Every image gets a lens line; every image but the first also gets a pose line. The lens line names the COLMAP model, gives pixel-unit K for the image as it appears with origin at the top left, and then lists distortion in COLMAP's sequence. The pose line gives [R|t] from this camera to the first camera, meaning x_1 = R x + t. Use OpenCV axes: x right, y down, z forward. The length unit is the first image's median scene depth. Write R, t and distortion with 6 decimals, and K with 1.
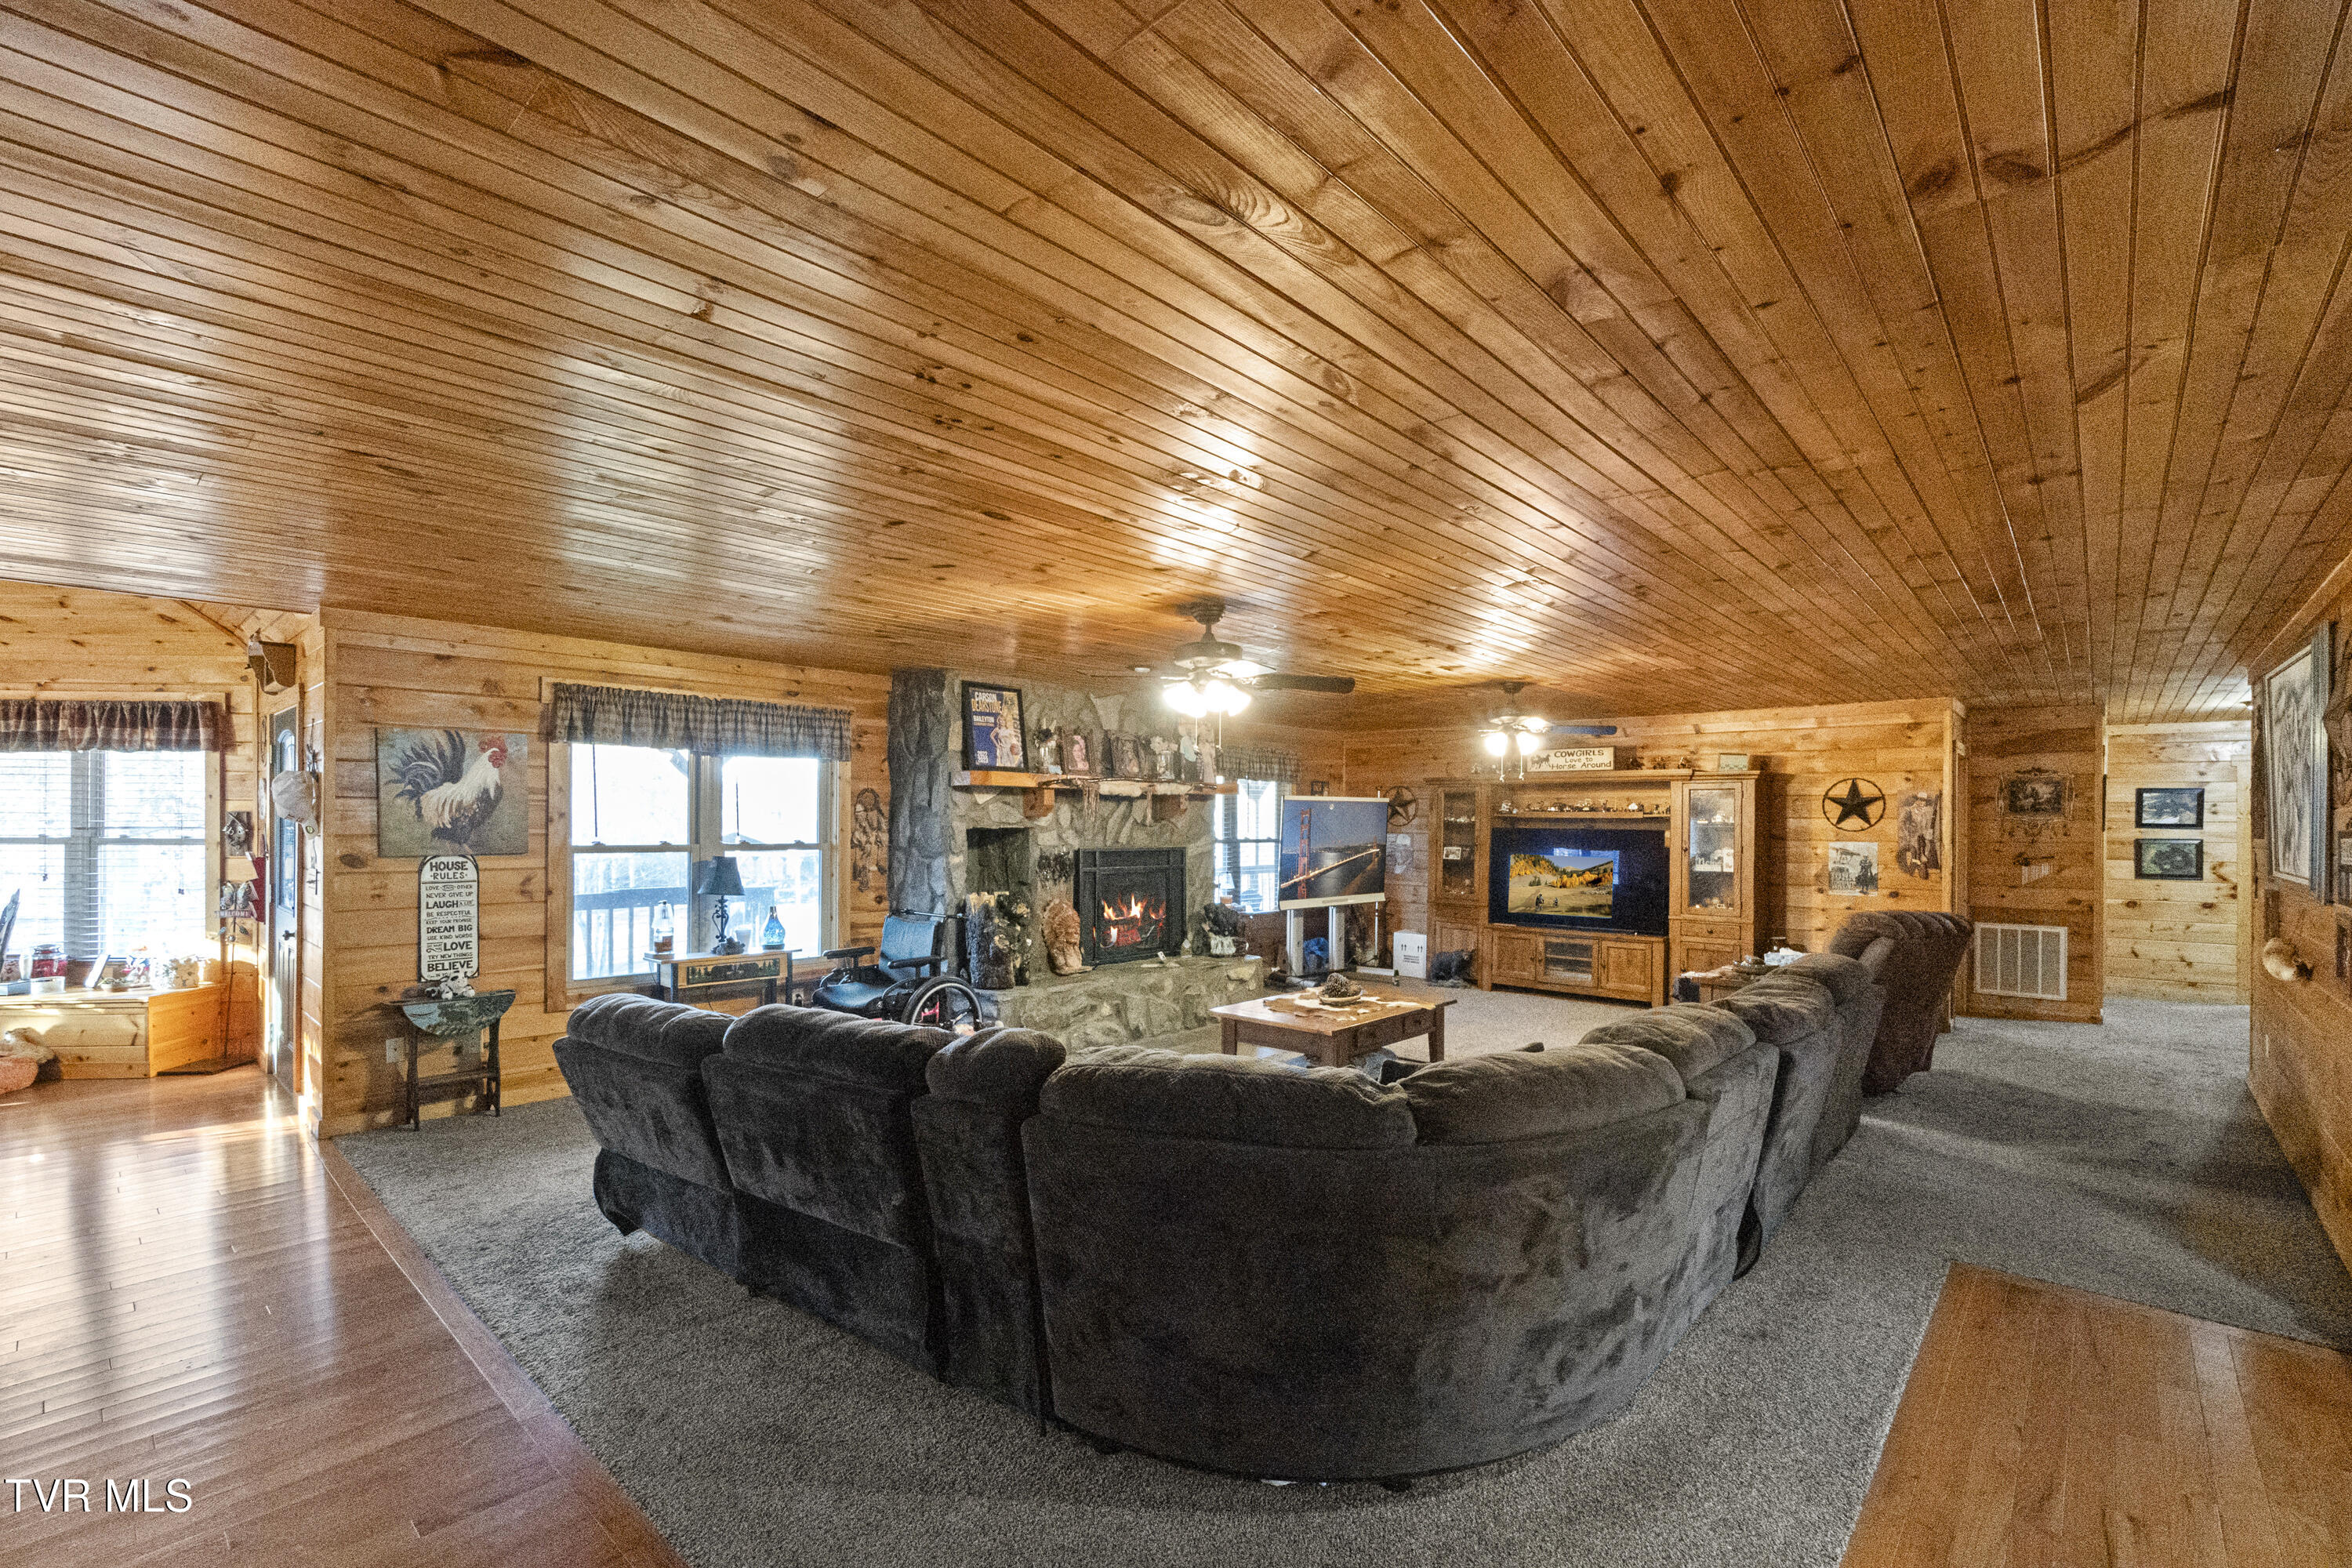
lens RADIAL K [[1023.4, 0, 1182.8], [0, 1023.4, 824.1], [0, 0, 1]] dist [-0.004424, 0.000392]
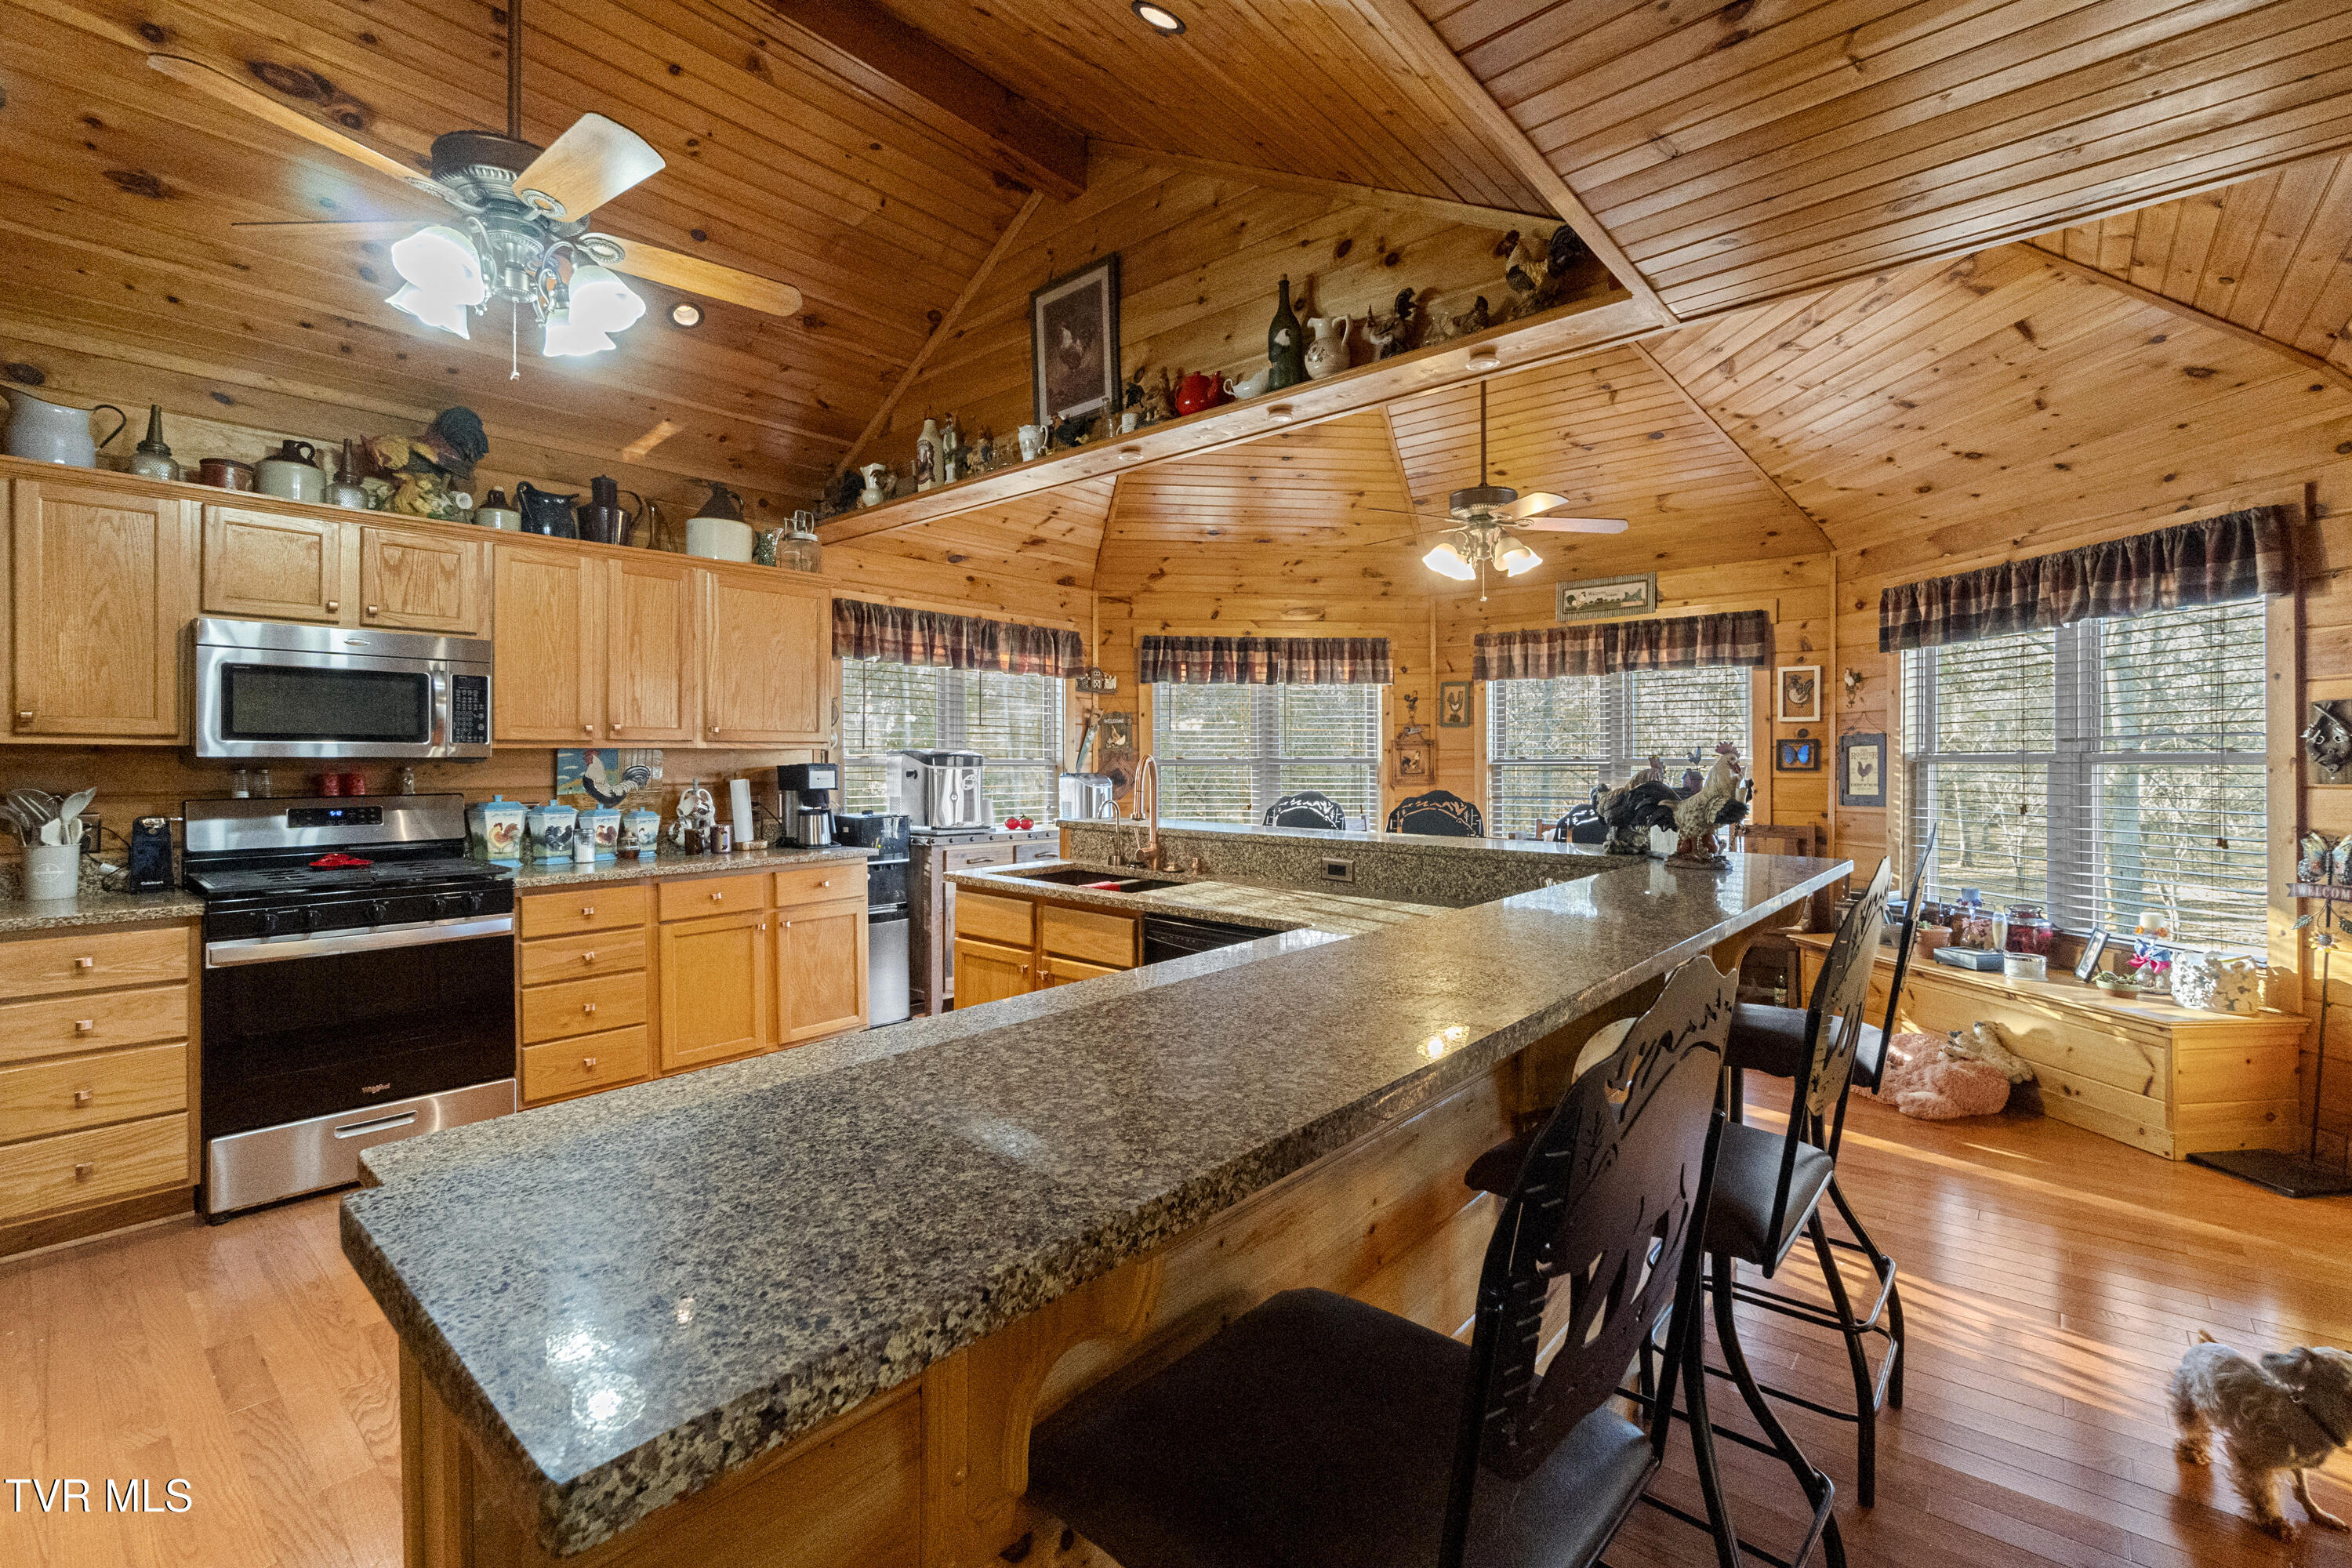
lens RADIAL K [[1023.4, 0, 1178.1], [0, 1023.4, 764.2], [0, 0, 1]] dist [-0.004424, 0.000392]
pose [[0.021158, -0.005023, -0.999764, -0.384972], [0.001107, 0.999987, -0.005000, 0.021472], [0.999776, -0.001001, 0.021164, 0.364246]]
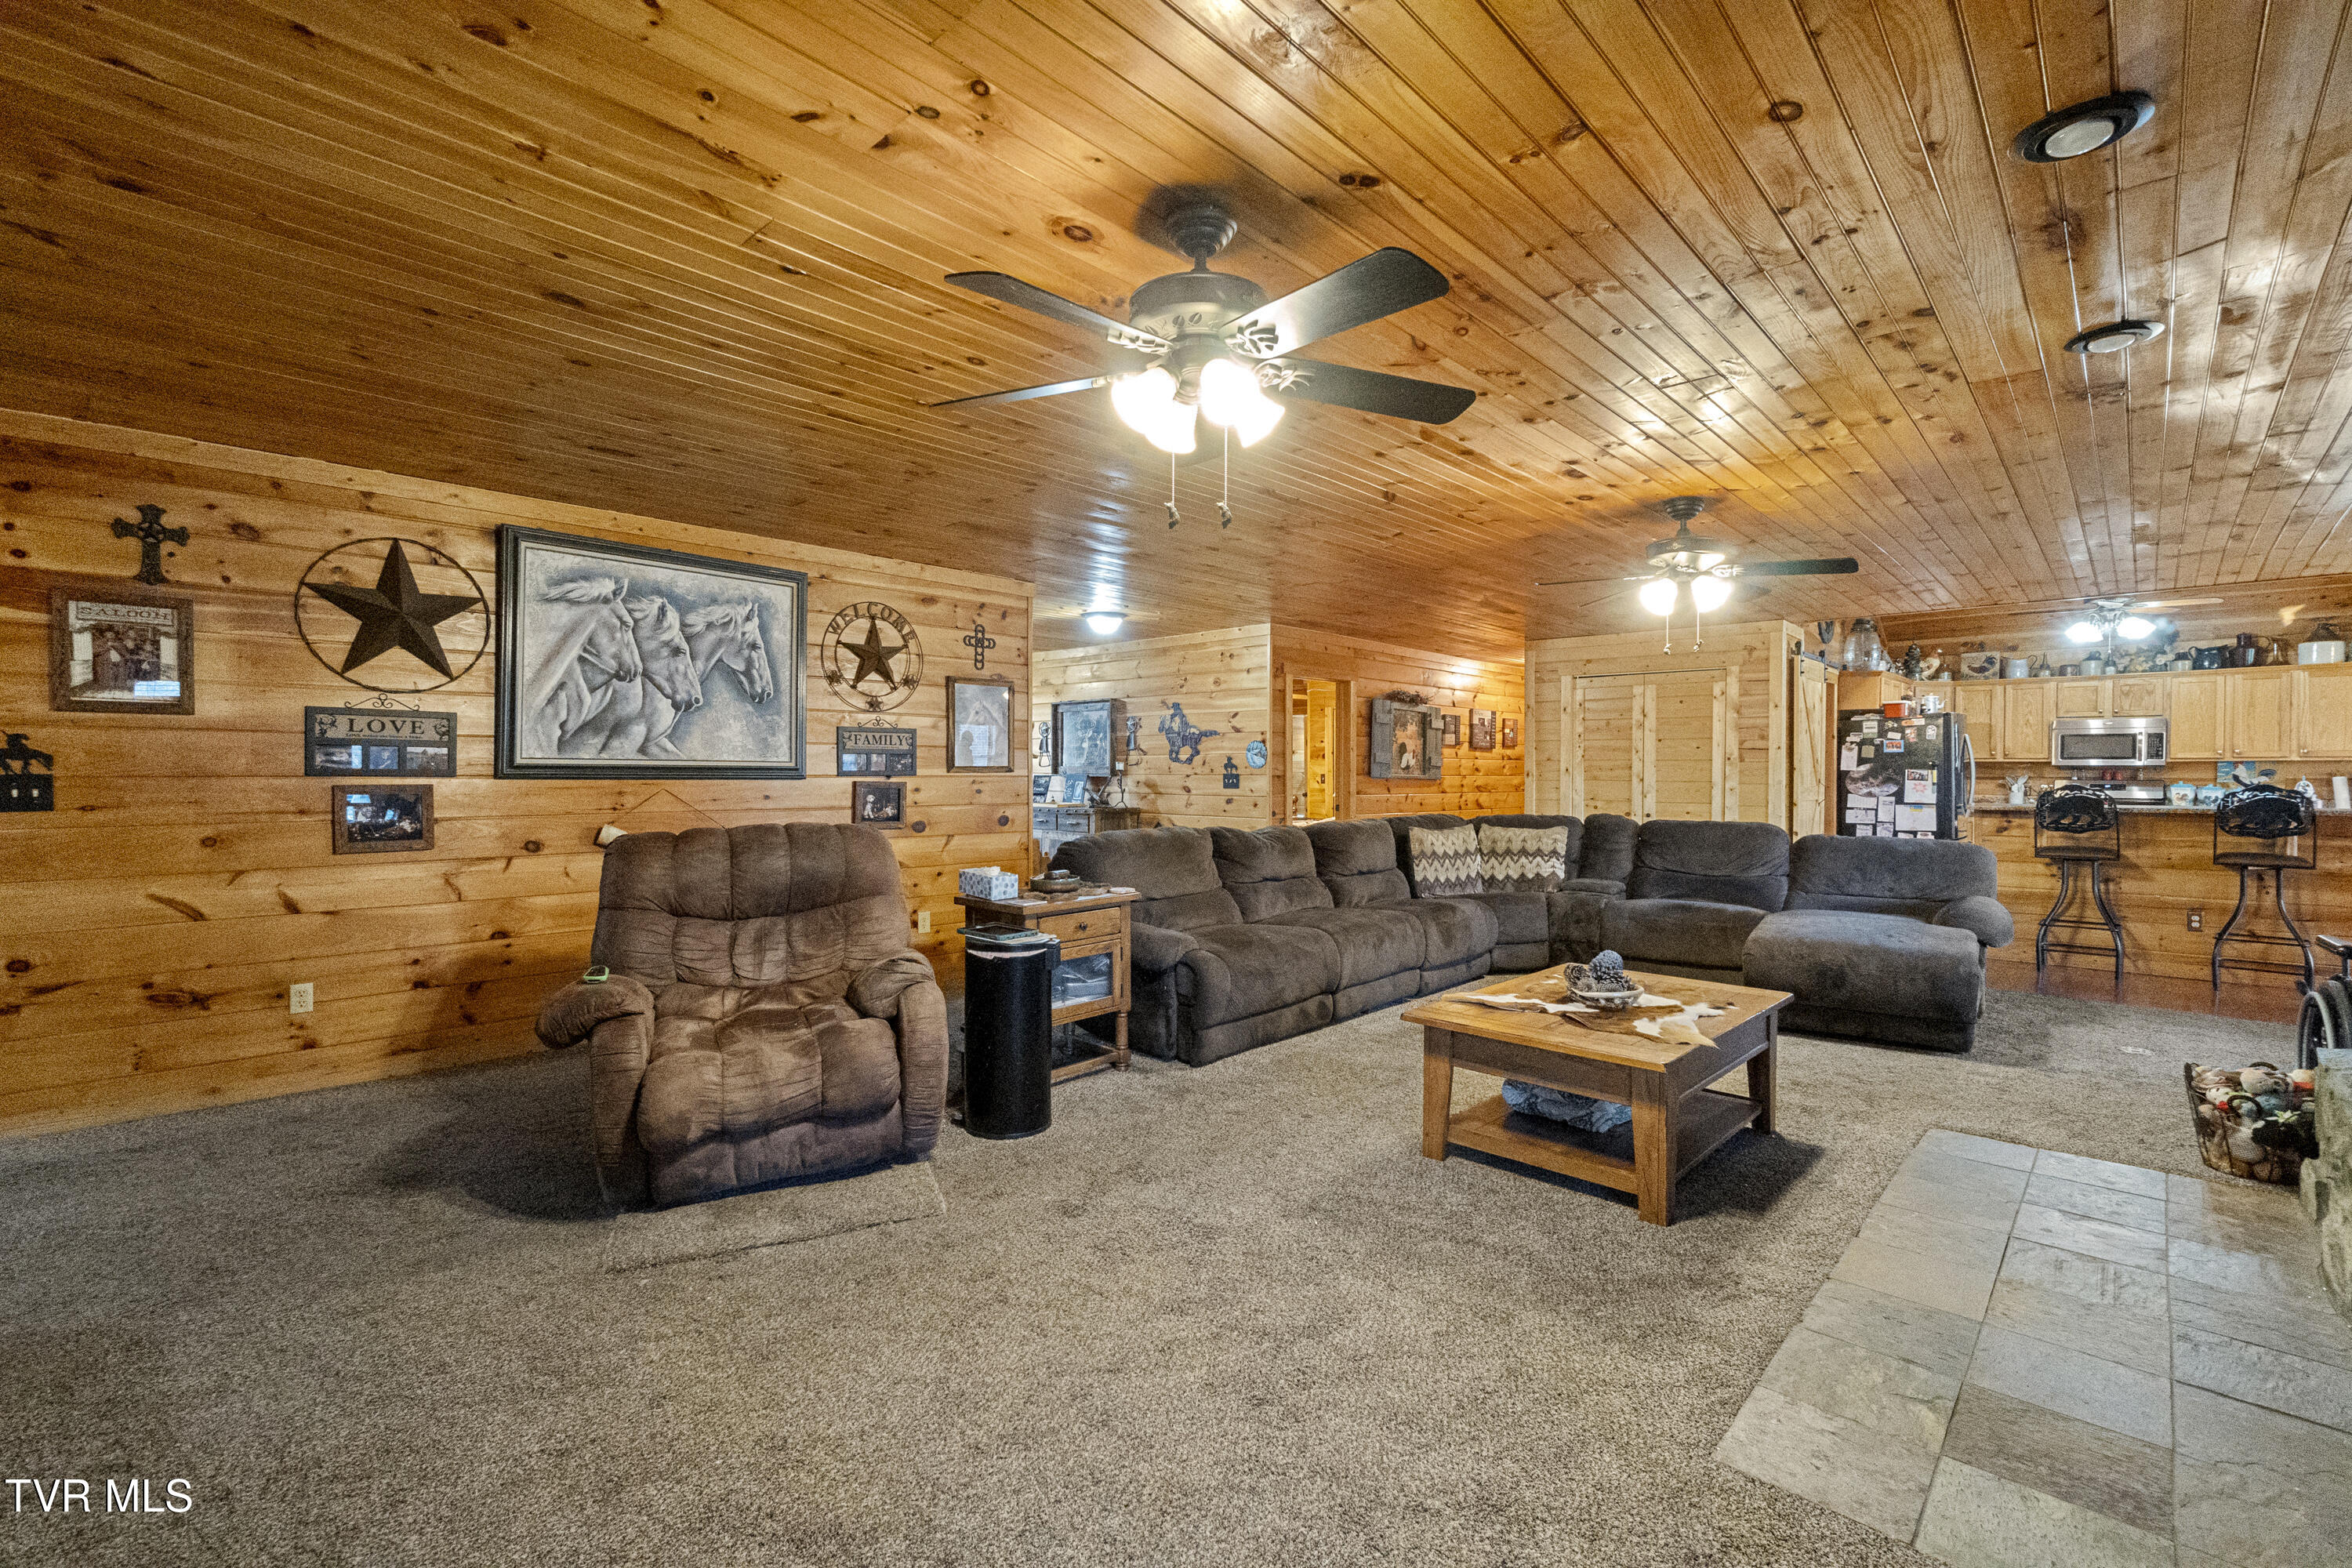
lens RADIAL K [[1023.4, 0, 1171.1], [0, 1023.4, 787.9], [0, 0, 1]] dist [-0.004424, 0.000392]
pose [[-0.999137, -0.012525, 0.039604, 0.325372], [-0.011784, 0.999752, 0.018875, 0.034933], [-0.039830, 0.018392, -0.999037, 1.411496]]
